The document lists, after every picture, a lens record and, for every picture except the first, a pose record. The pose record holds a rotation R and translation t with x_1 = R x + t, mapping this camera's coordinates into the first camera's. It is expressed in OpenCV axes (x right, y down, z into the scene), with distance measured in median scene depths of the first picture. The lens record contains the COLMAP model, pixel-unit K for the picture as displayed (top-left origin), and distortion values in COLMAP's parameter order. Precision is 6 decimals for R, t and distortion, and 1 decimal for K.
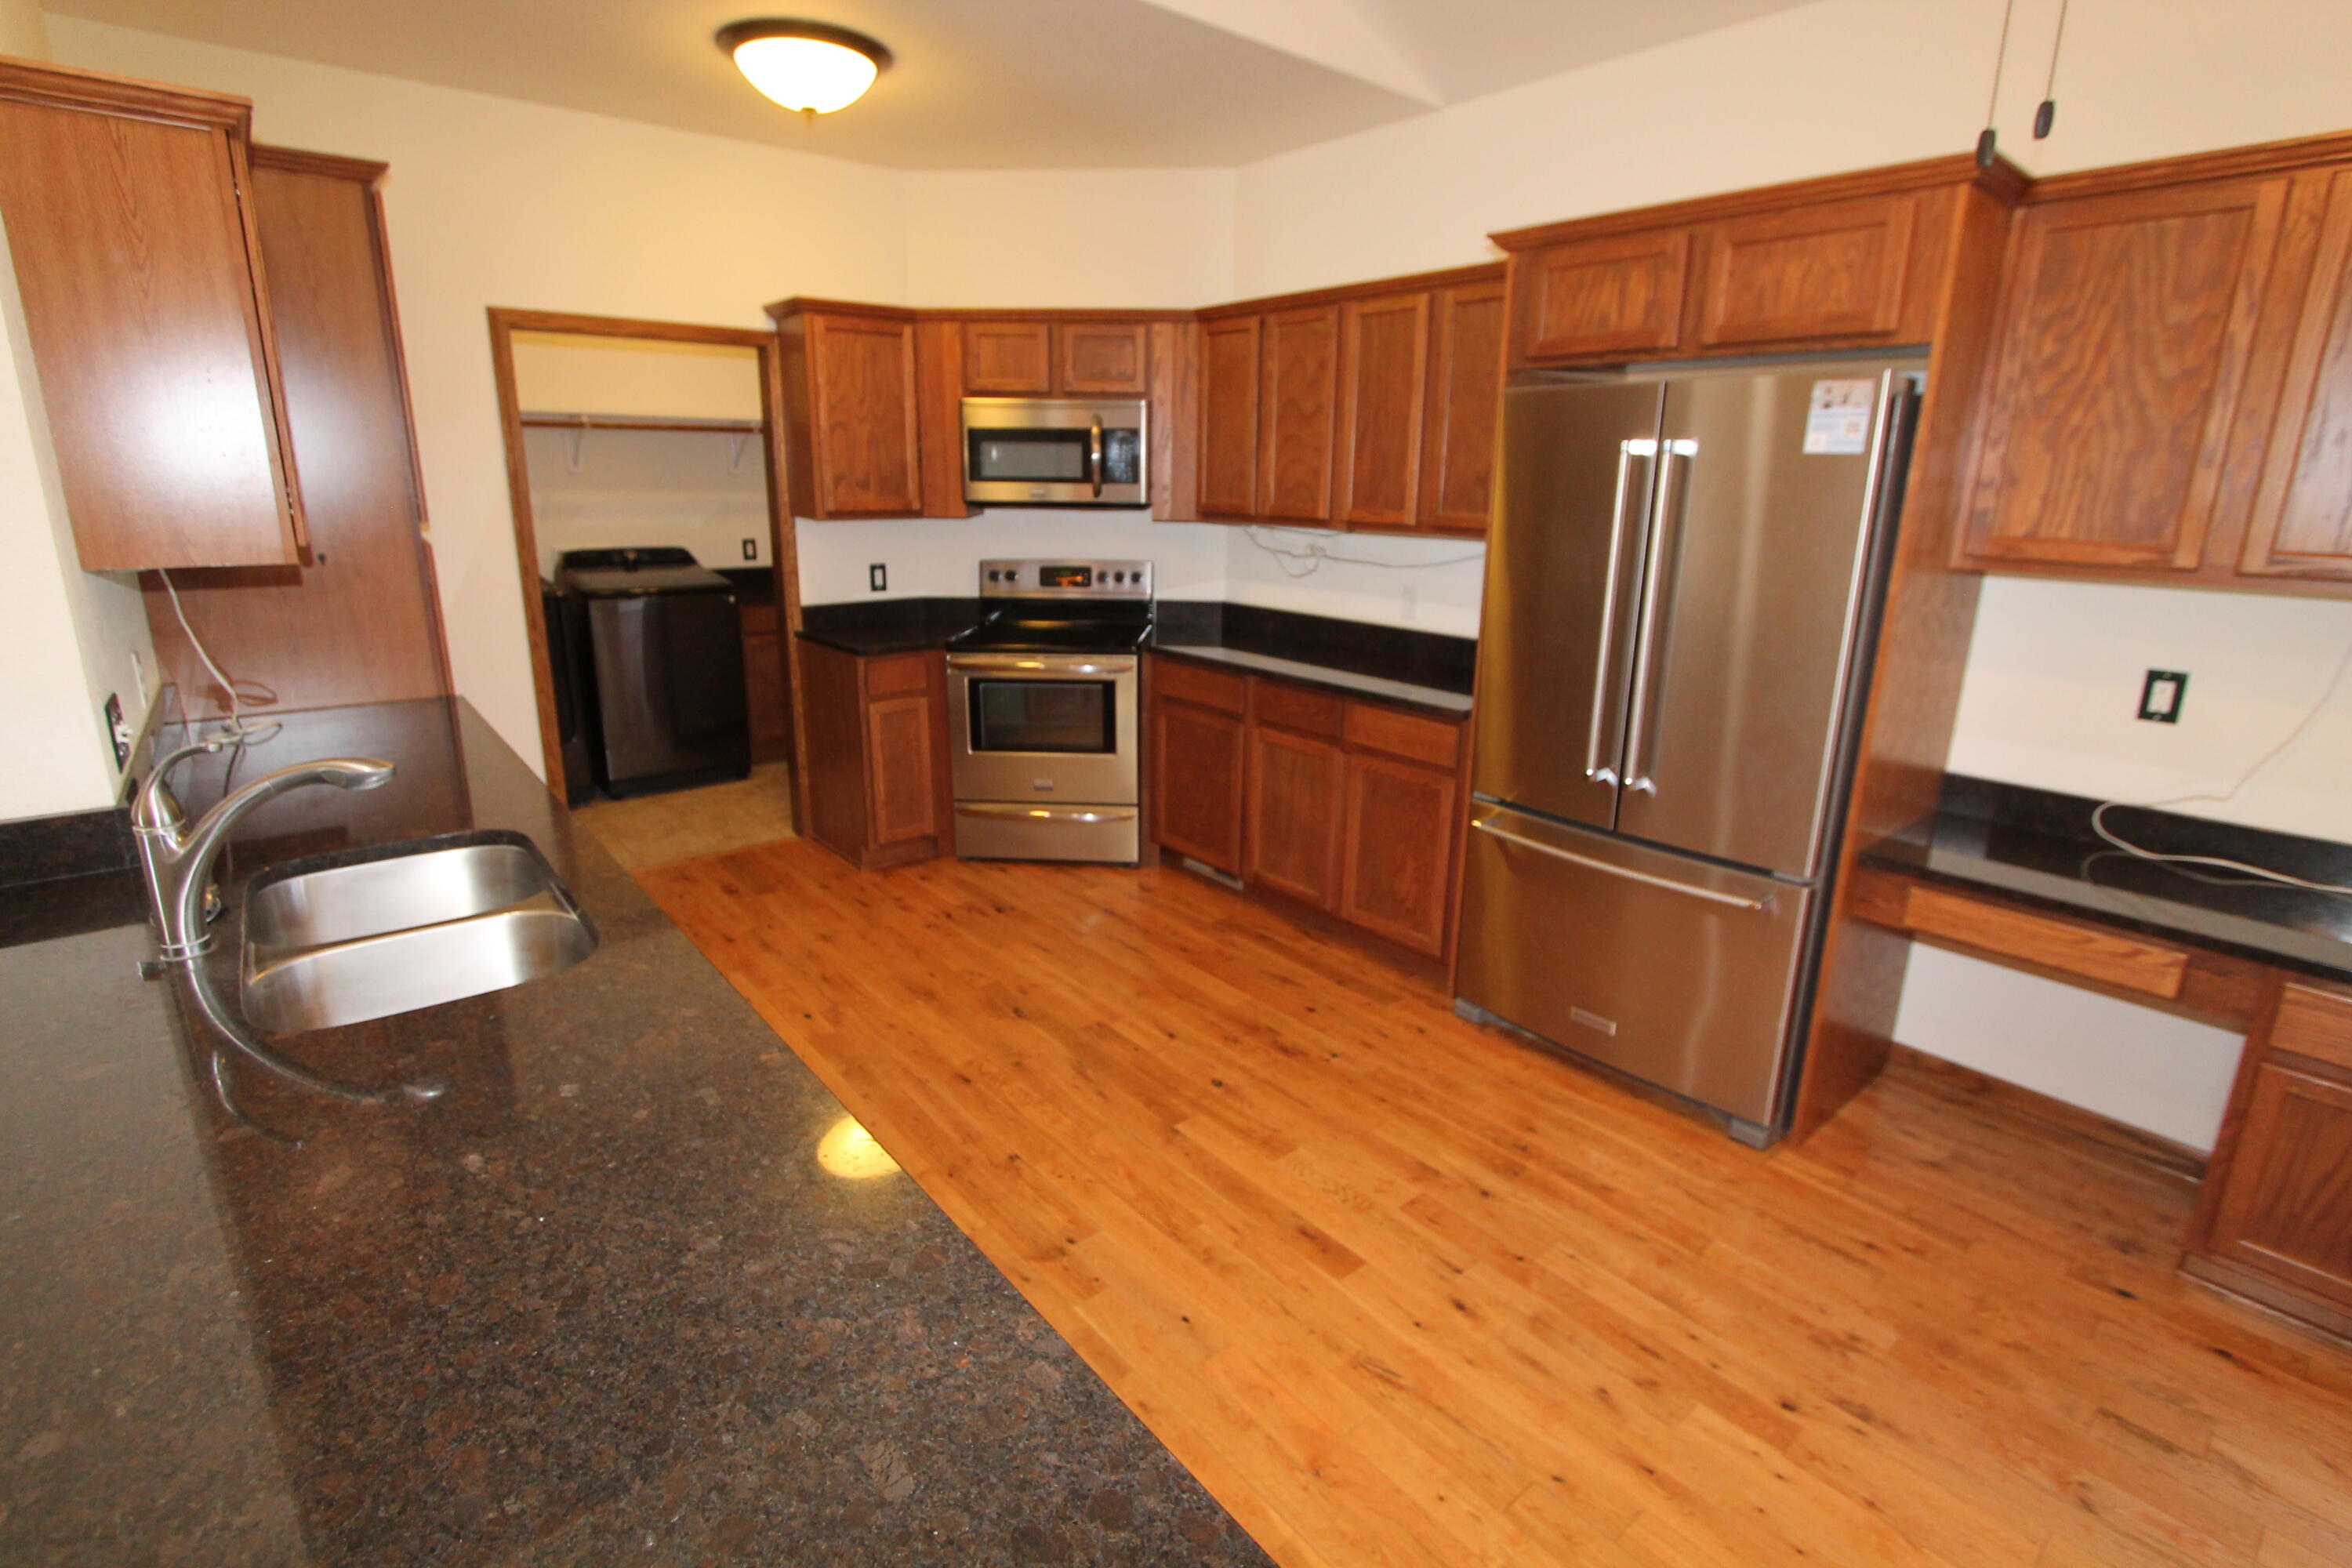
lens RADIAL K [[1086.5, 0, 1178.0], [0, 1086.5, 772.0], [0, 0, 1]] dist [-0.024817, -0.000059]
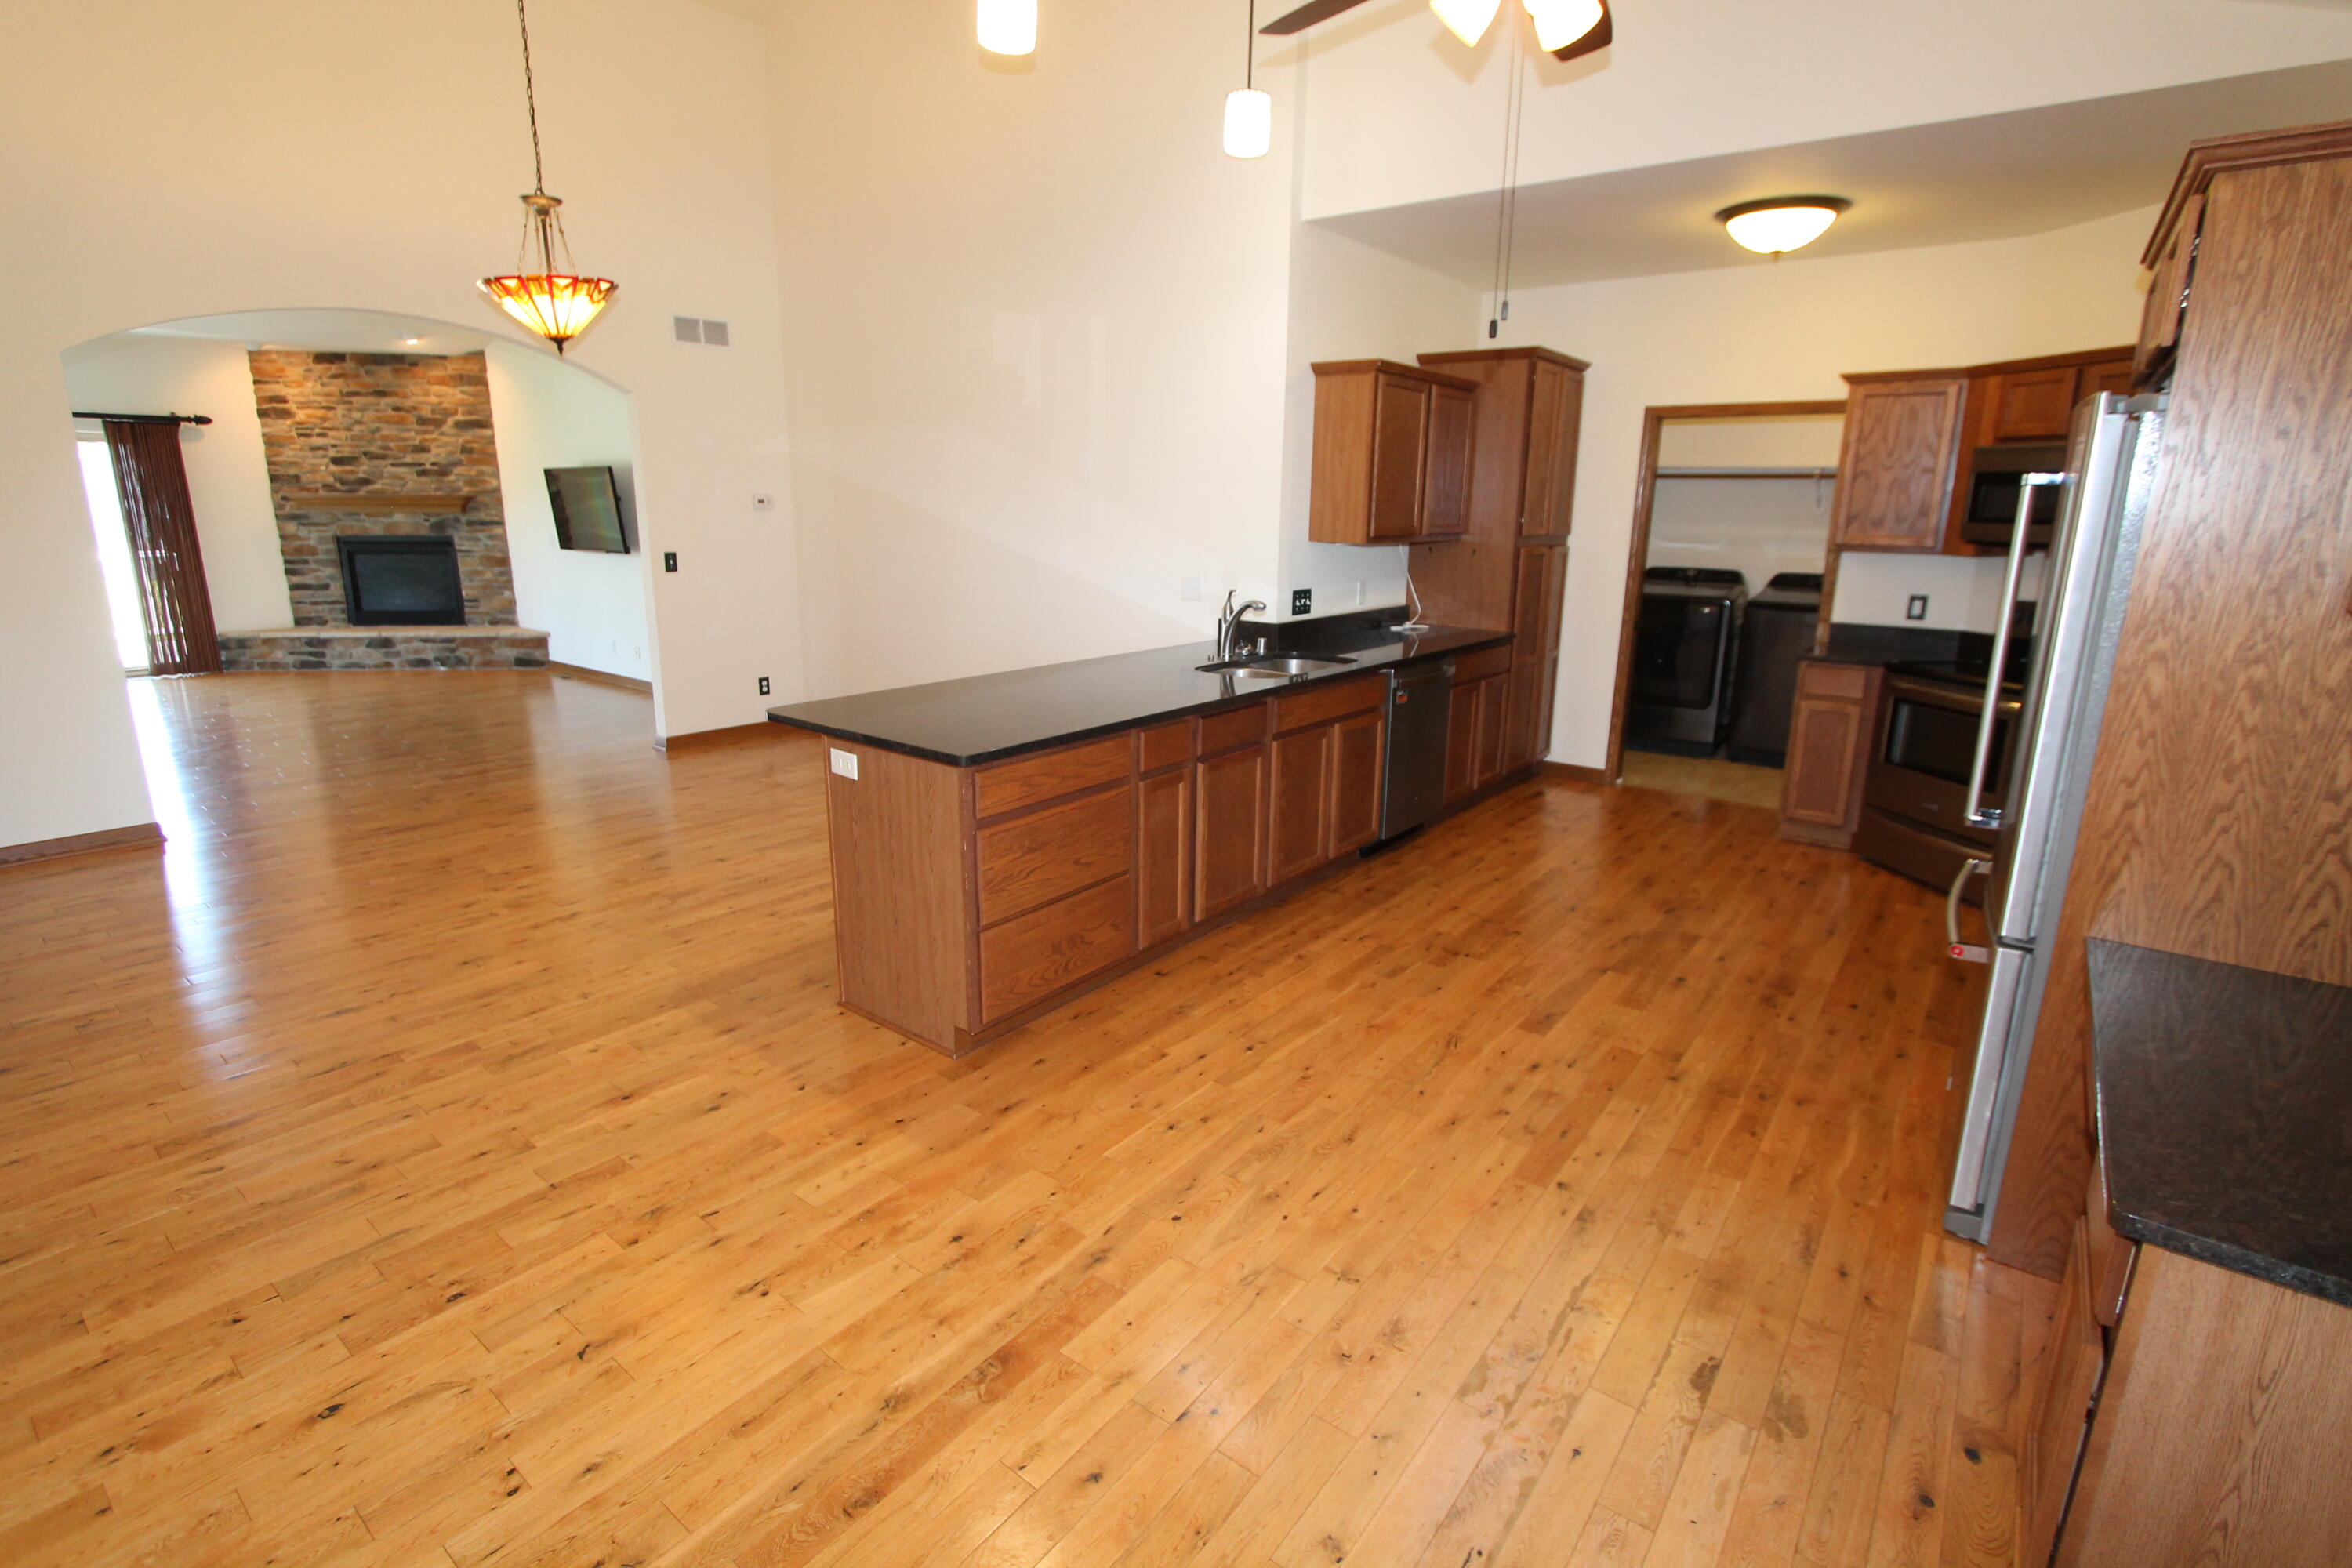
lens RADIAL K [[1086.5, 0, 1172.2], [0, 1086.5, 769.0], [0, 0, 1]] dist [-0.024817, -0.000059]
pose [[0.221523, 0.227460, -0.948256, 0.968362], [-0.268707, 0.949007, 0.164868, 0.002365], [0.937403, 0.218281, 0.271347, 0.034298]]
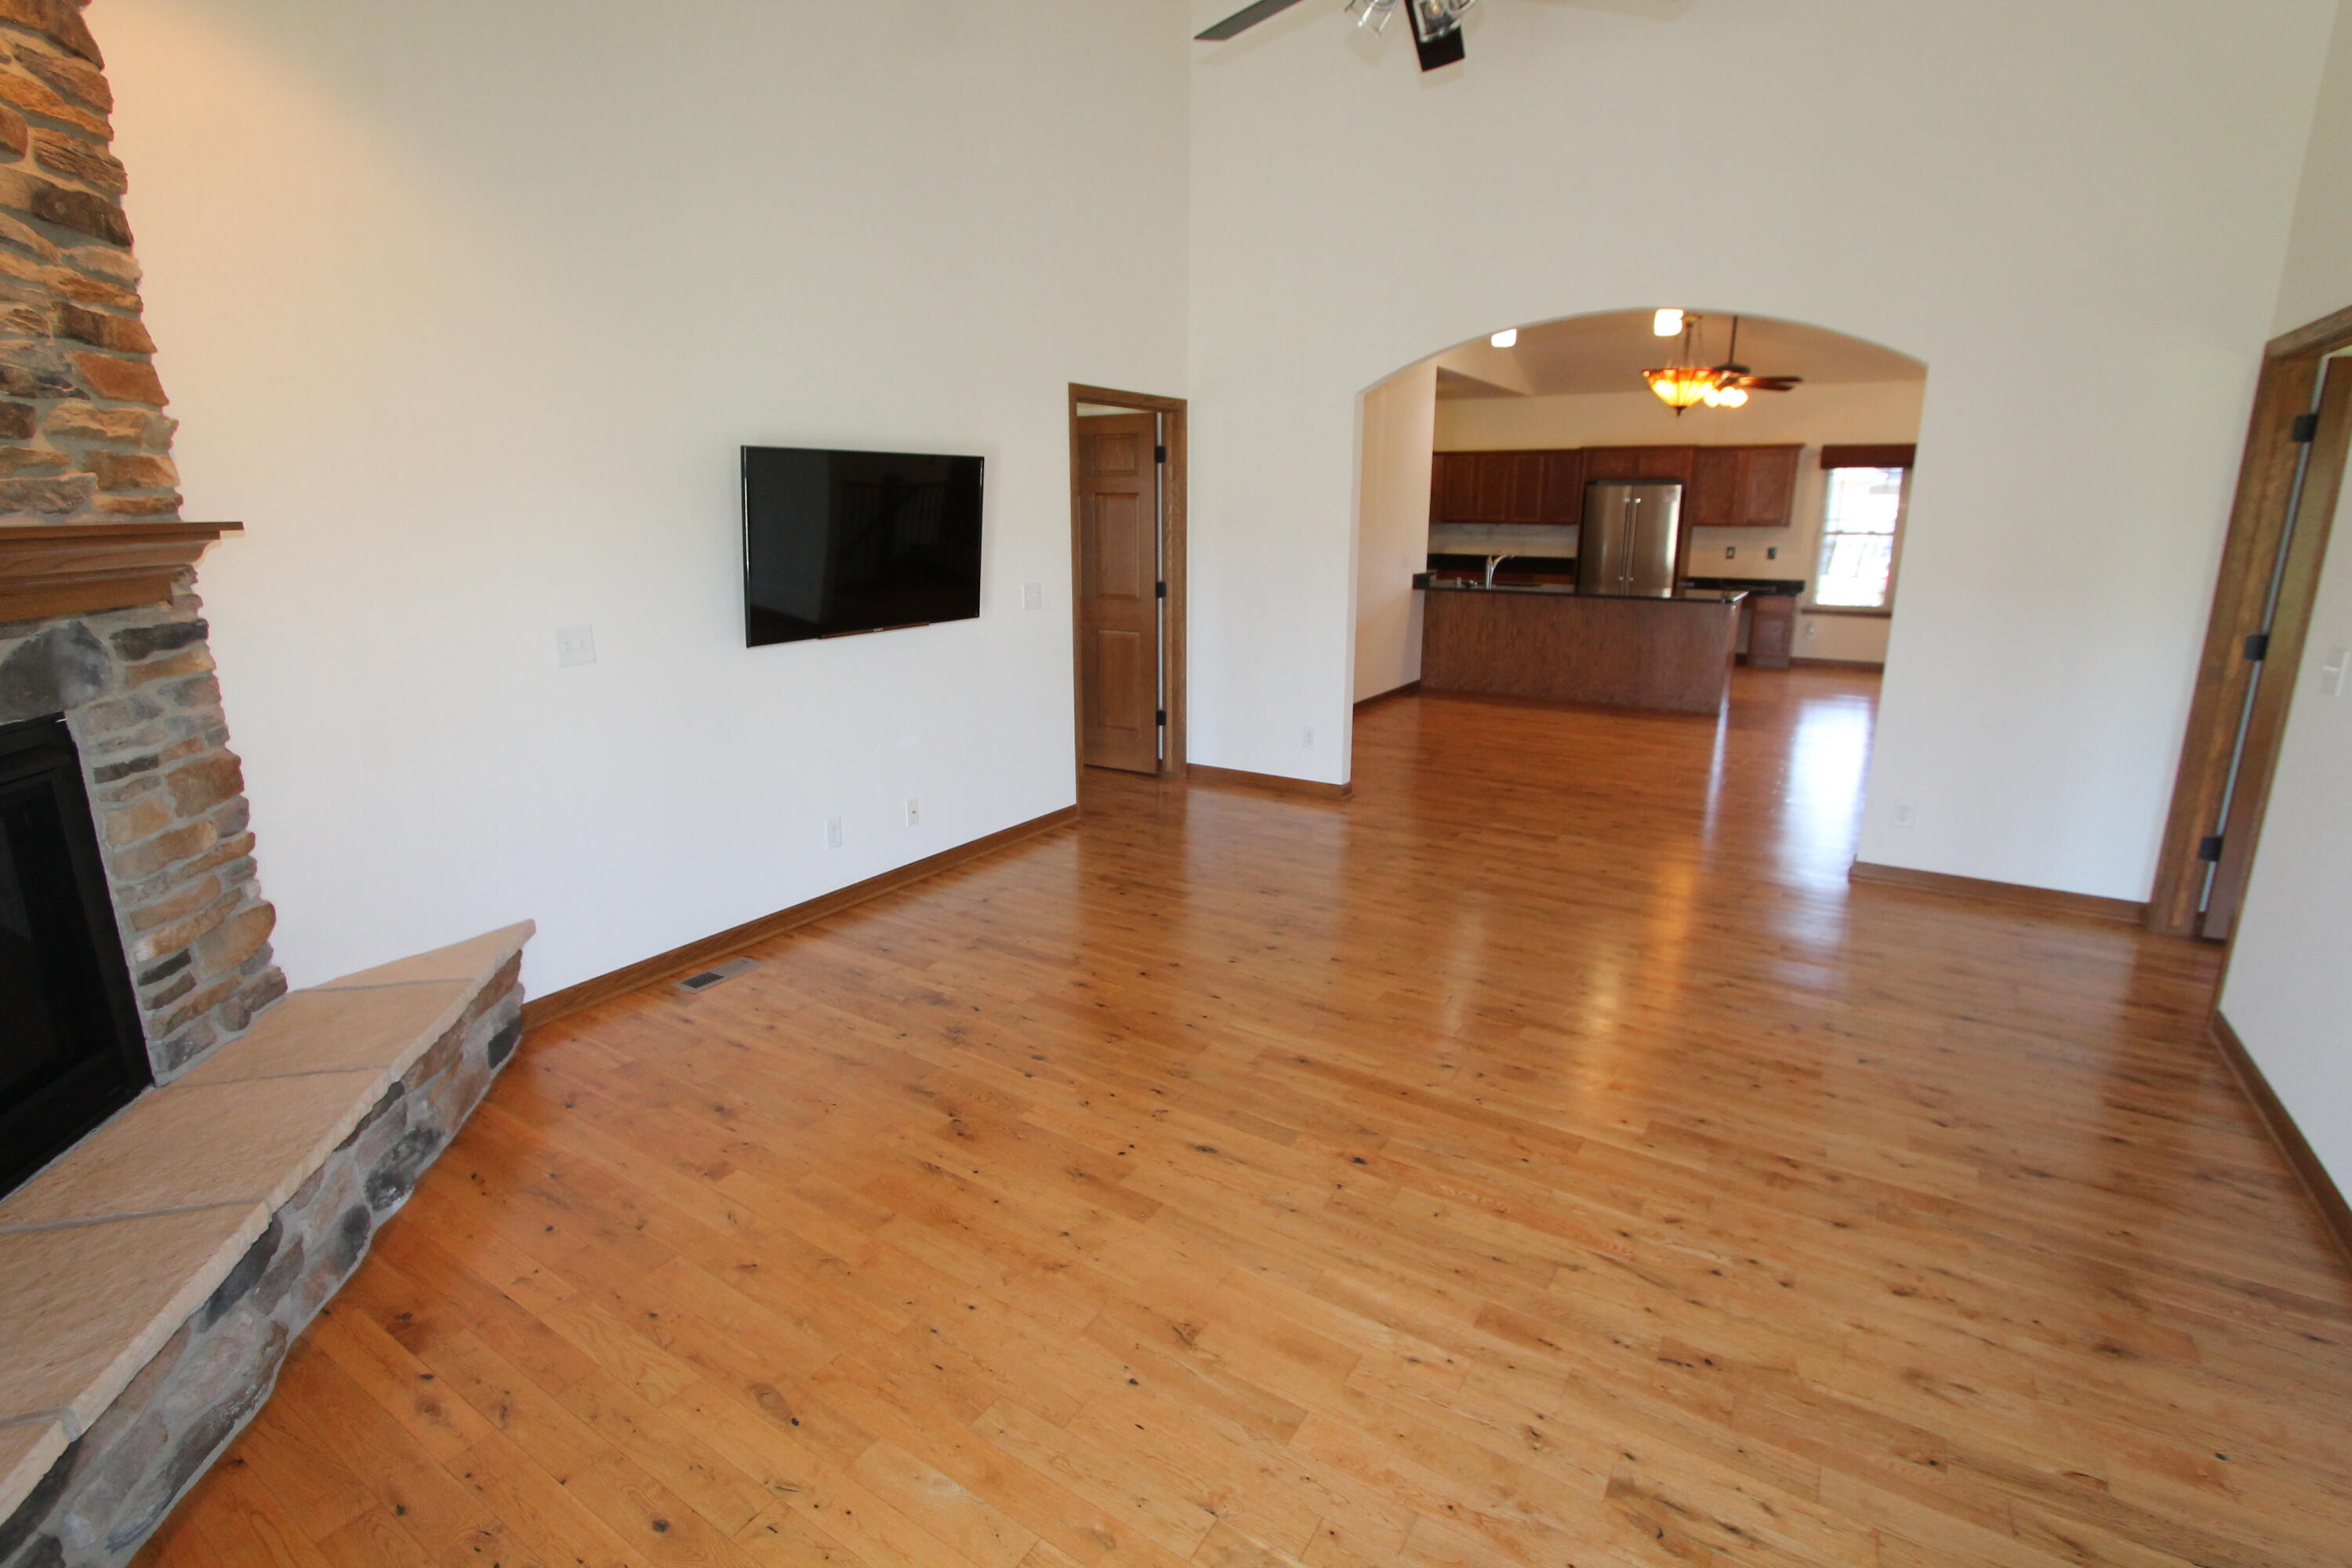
lens RADIAL K [[1086.5, 0, 1170.1], [0, 1086.5, 778.4], [0, 0, 1]] dist [-0.024817, -0.000059]
pose [[0.951999, -0.087166, 0.293427, -2.199194], [0.093961, 0.995534, -0.009112, 0.557701], [-0.291323, 0.036245, 0.955938, -2.108015]]
